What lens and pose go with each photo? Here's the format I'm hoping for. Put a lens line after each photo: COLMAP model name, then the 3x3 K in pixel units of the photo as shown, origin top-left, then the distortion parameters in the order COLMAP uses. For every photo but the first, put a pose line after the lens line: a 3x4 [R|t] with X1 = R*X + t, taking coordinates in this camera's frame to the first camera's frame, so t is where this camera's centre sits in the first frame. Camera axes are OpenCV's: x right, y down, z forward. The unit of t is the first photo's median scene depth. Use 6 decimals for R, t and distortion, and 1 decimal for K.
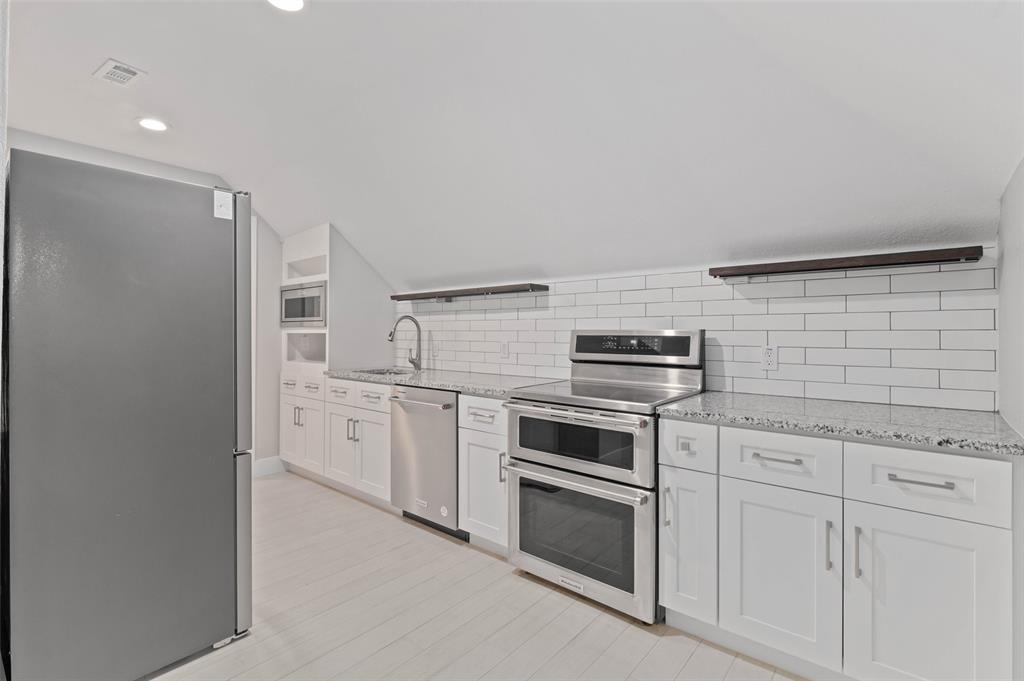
lens RADIAL K [[471.2, 0, 513.3], [0, 471.2, 333.6], [0, 0, 1]] dist [-0.013472, 0.001020]
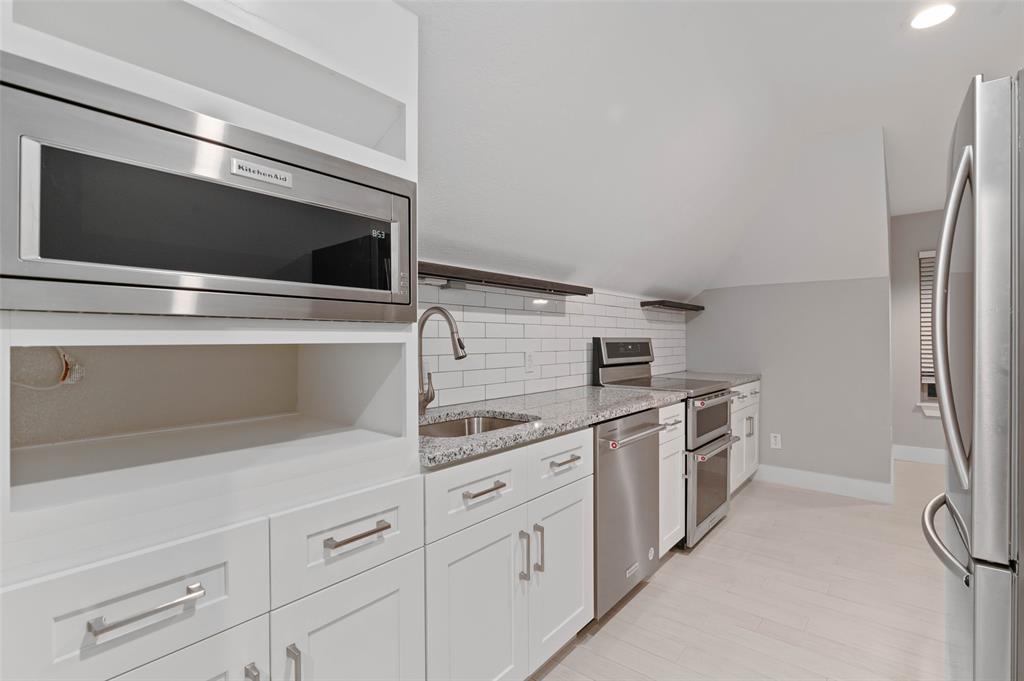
lens RADIAL K [[471.2, 0, 513.1], [0, 471.2, 341.8], [0, 0, 1]] dist [-0.013472, 0.001020]
pose [[-0.025041, -0.006038, 0.999668, -0.805393], [0.001916, 0.999980, 0.006087, -0.004528], [-0.999685, 0.002067, -0.025029, 1.042252]]
